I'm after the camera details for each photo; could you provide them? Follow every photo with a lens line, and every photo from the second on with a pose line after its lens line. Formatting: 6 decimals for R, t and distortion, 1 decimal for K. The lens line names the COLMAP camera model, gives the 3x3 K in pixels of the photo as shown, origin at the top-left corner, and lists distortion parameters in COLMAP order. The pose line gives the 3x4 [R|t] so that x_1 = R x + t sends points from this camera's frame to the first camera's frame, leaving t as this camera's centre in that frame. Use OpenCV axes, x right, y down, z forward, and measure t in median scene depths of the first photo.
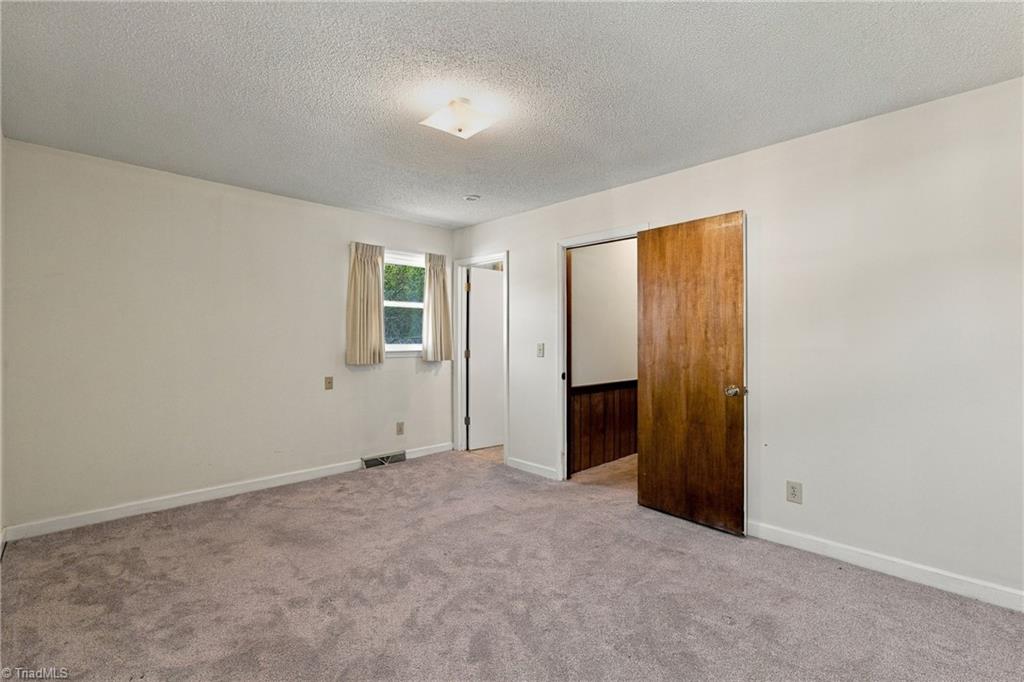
lens RADIAL K [[455.2, 0, 510.8], [0, 455.2, 339.9], [0, 0, 1]] dist [-0.001069, -0.000539]
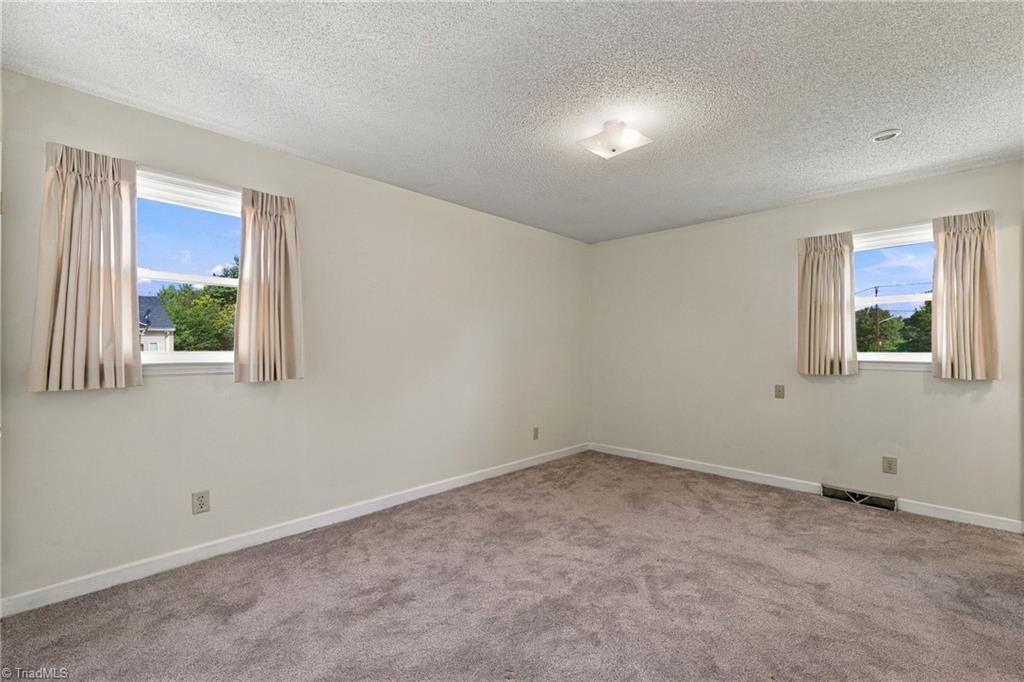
lens RADIAL K [[421.8, 0, 513.5], [0, 421.8, 342.9], [0, 0, 1]] dist [0.003344, 0.000390]
pose [[0.044383, -0.015936, -0.998887, 0.574405], [-0.002216, 0.999869, -0.016050, 0.008382], [0.999012, 0.002926, 0.044342, 0.473982]]
